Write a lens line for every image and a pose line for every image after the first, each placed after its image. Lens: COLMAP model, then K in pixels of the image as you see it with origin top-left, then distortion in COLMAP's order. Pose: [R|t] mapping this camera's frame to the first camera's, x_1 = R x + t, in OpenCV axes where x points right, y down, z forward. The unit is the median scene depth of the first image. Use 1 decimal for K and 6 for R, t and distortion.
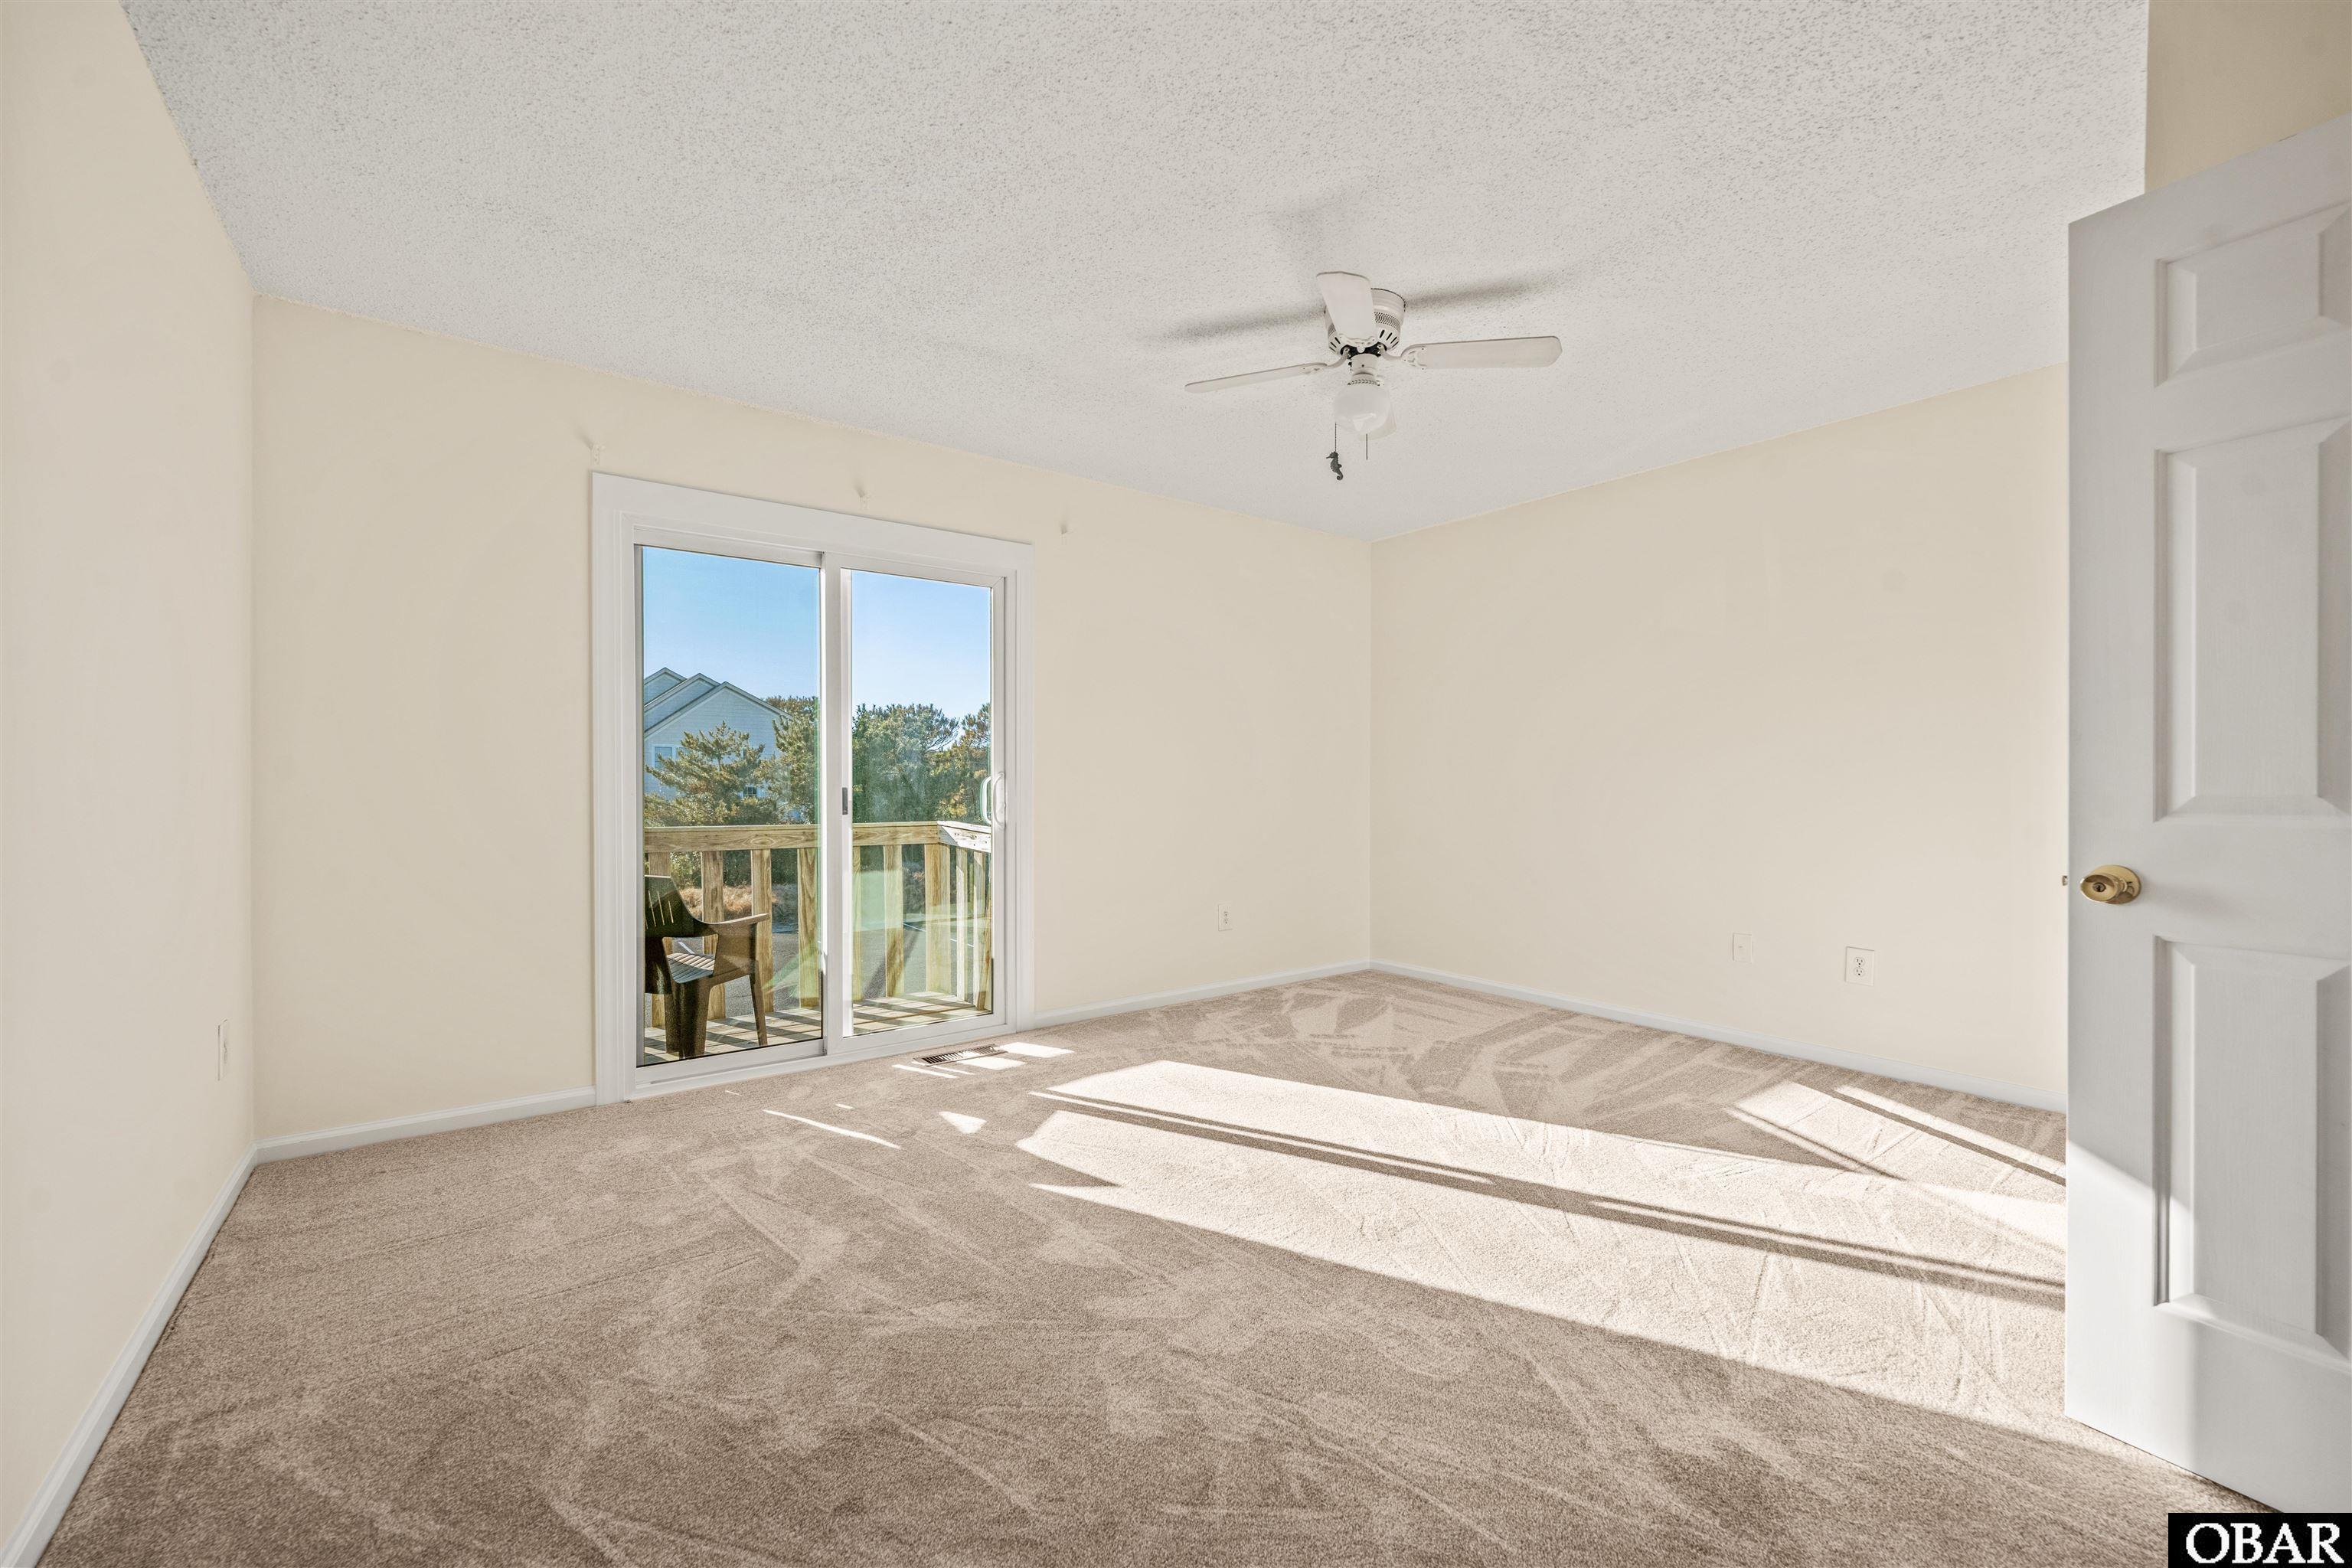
lens RADIAL K [[929.1, 0, 1175.0], [0, 929.1, 770.5], [0, 0, 1]] dist [-0.002151, -0.000132]
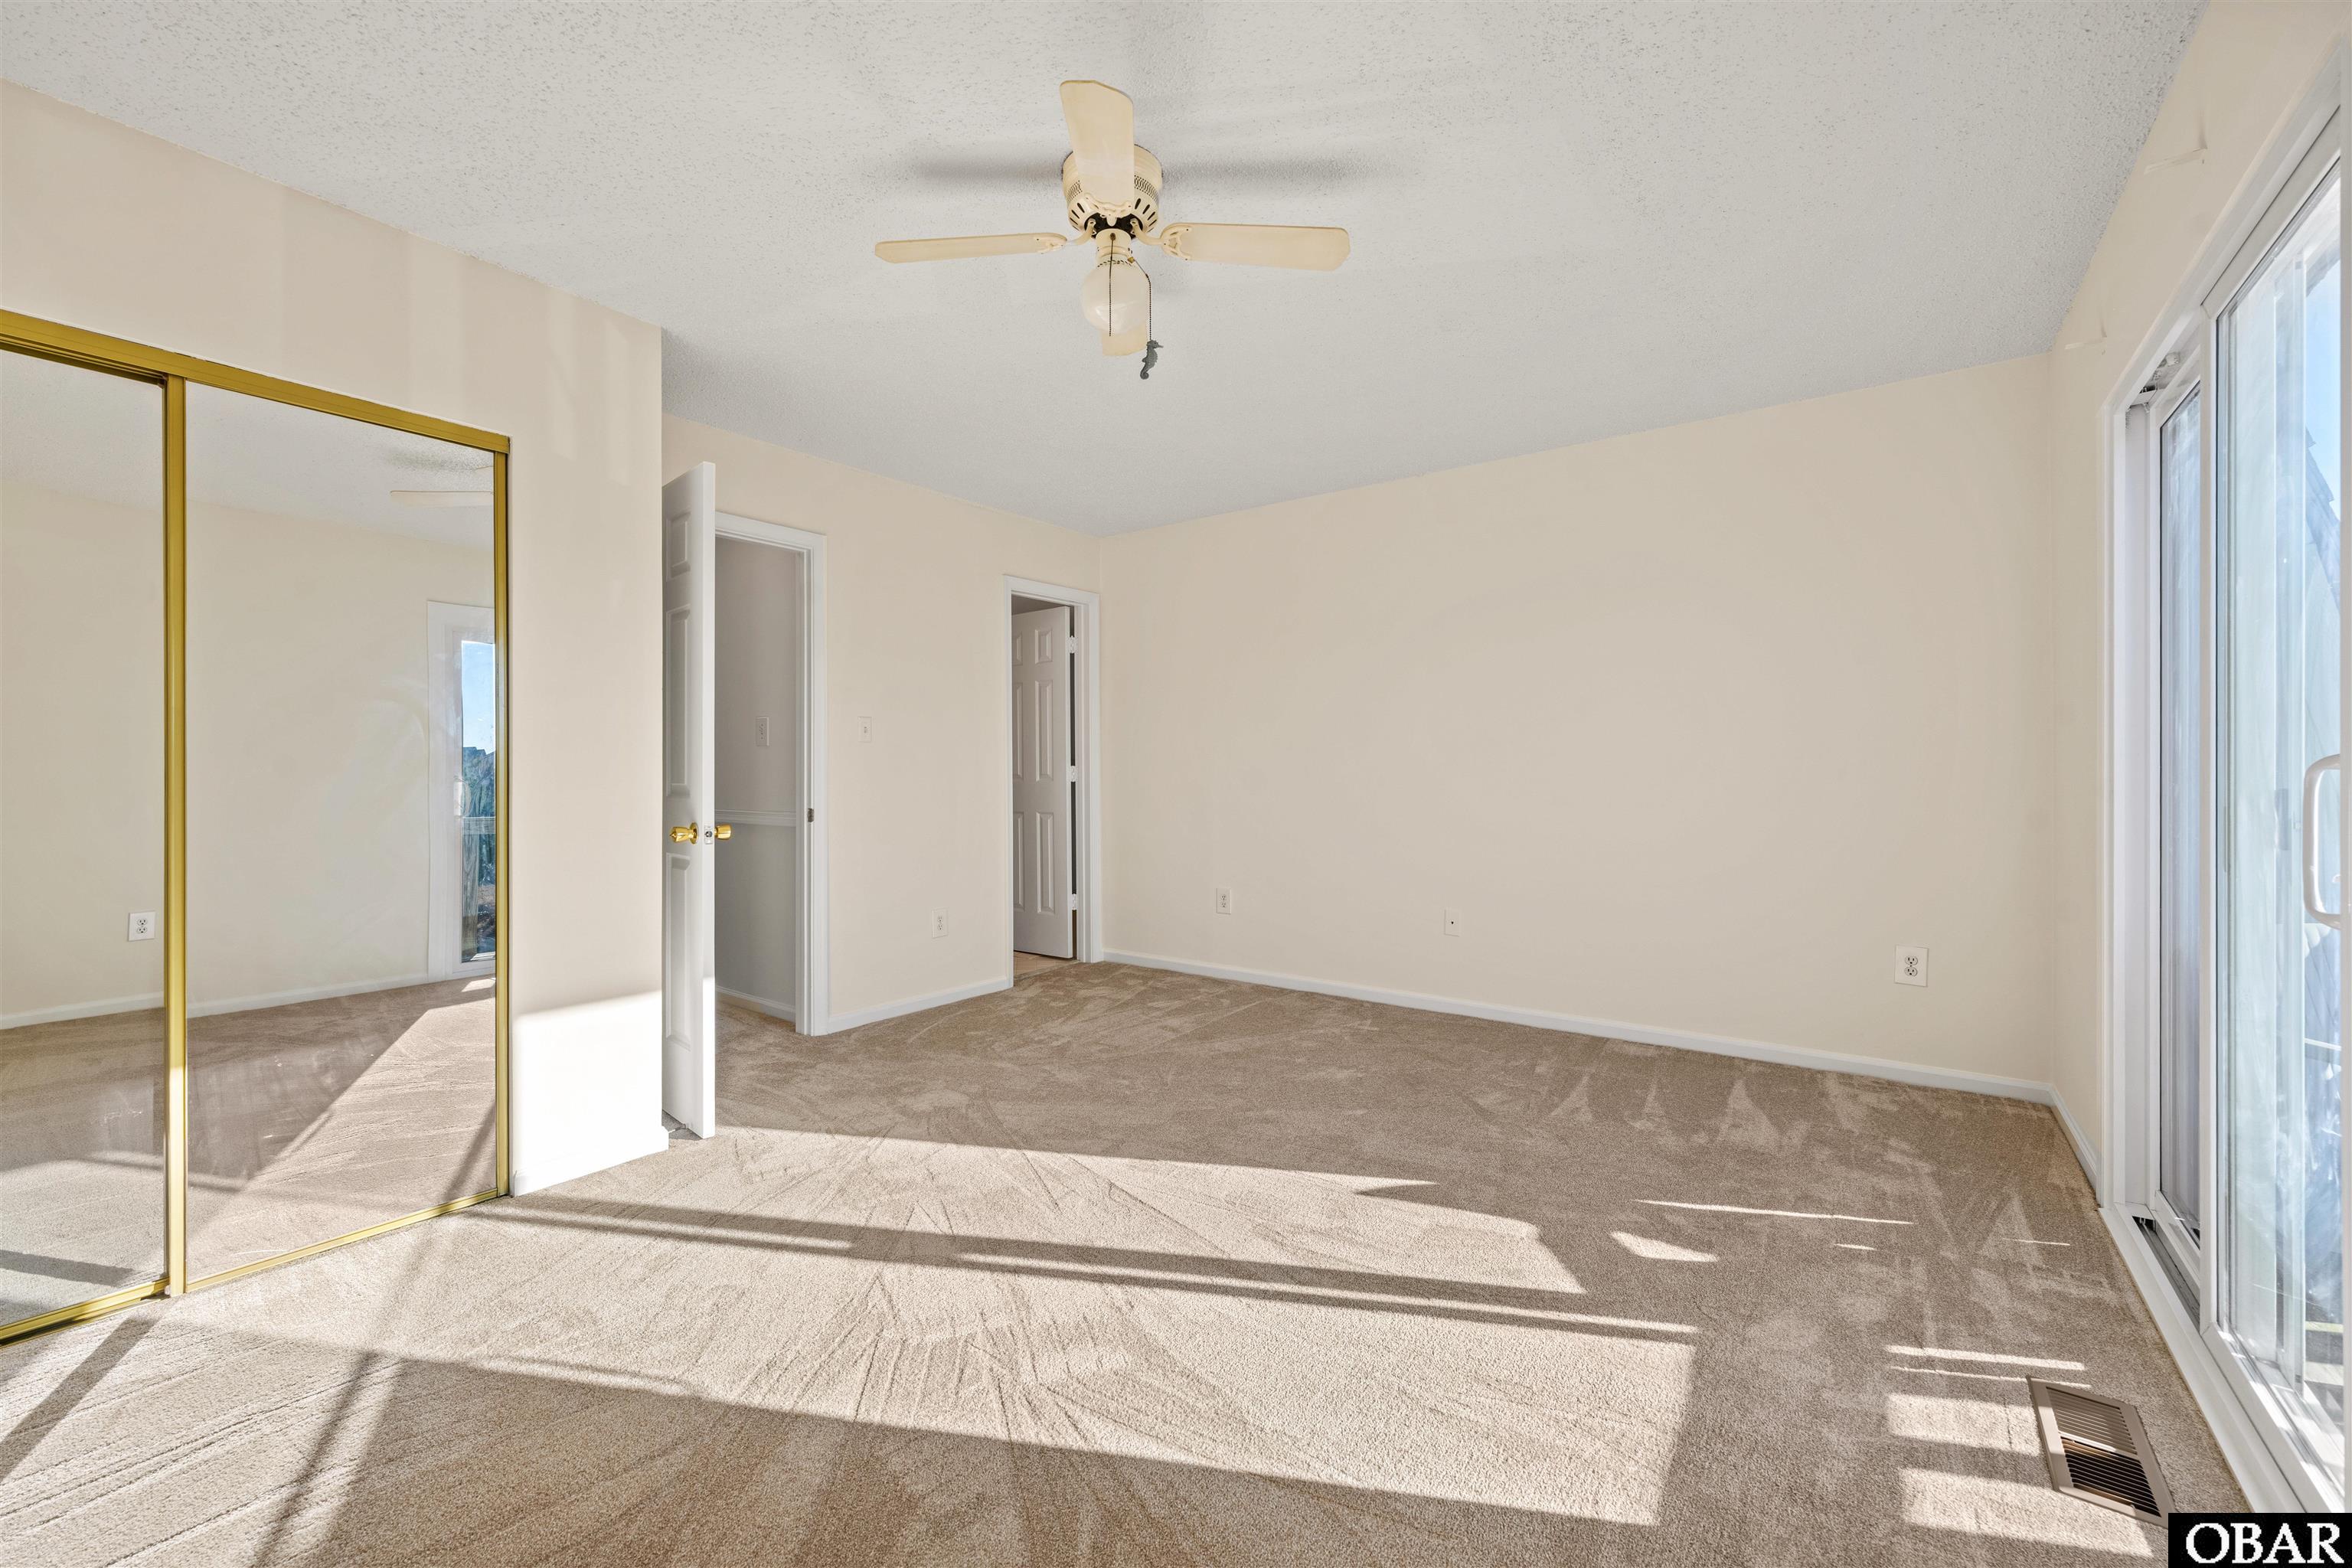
lens RADIAL K [[929.1, 0, 1175.0], [0, 929.1, 770.5], [0, 0, 1]] dist [-0.002151, -0.000132]
pose [[-0.942911, 0.007126, -0.332968, 0.090611], [0.009831, 0.999931, -0.006439, 0.002464], [0.332899, -0.009345, -0.942916, 0.392082]]
